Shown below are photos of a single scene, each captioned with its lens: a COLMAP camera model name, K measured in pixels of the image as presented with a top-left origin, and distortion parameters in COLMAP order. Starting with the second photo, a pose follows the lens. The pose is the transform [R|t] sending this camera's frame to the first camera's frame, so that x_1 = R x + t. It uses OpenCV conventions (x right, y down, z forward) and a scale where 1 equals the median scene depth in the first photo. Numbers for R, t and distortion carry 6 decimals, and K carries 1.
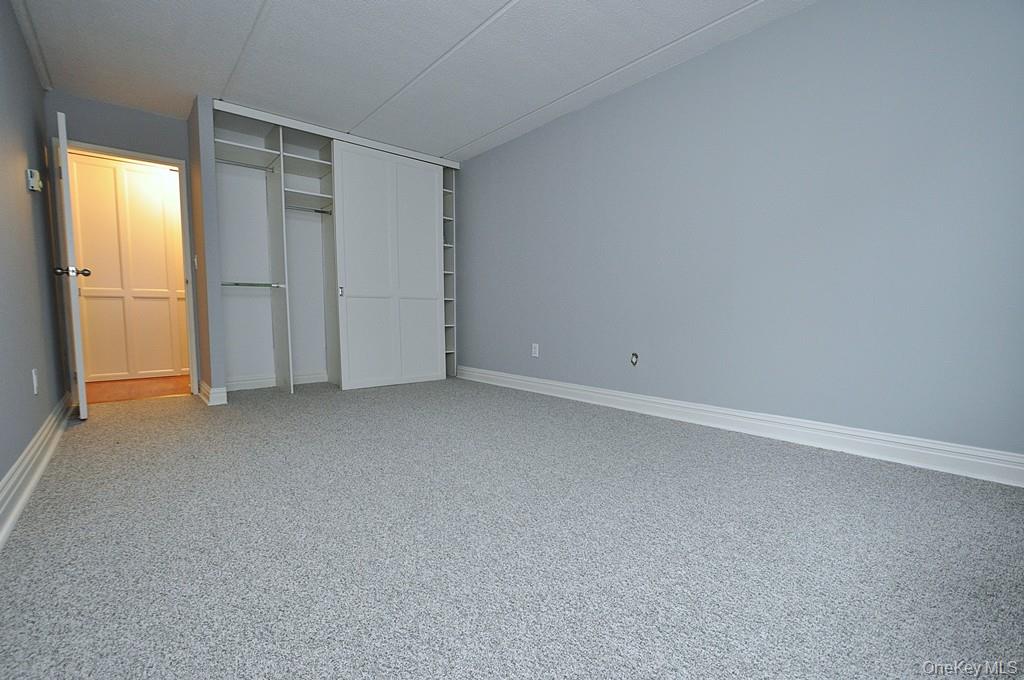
lens RADIAL K [[451.0, 0, 509.9], [0, 451.0, 353.6], [0, 0, 1]] dist [-0.000523, -0.000229]
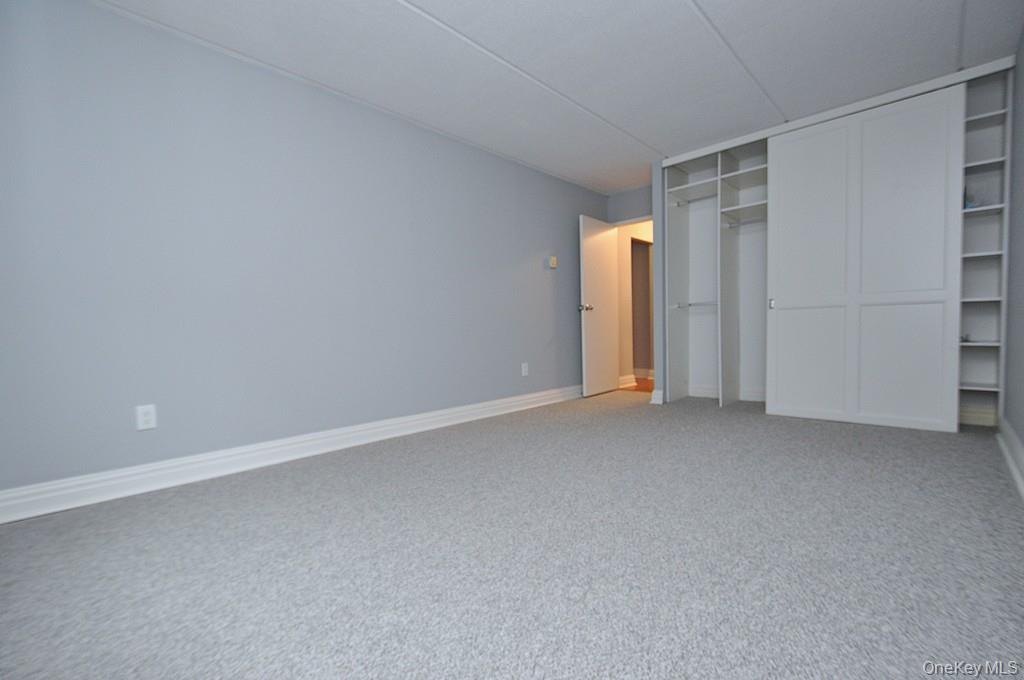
lens RADIAL K [[451.0, 0, 509.9], [0, 451.0, 353.6], [0, 0, 1]] dist [-0.000523, -0.000229]
pose [[0.102666, 0.044910, -0.993702, 0.499237], [-0.056315, 0.997640, 0.039269, -0.048666], [0.993120, 0.051929, 0.104953, 0.422138]]
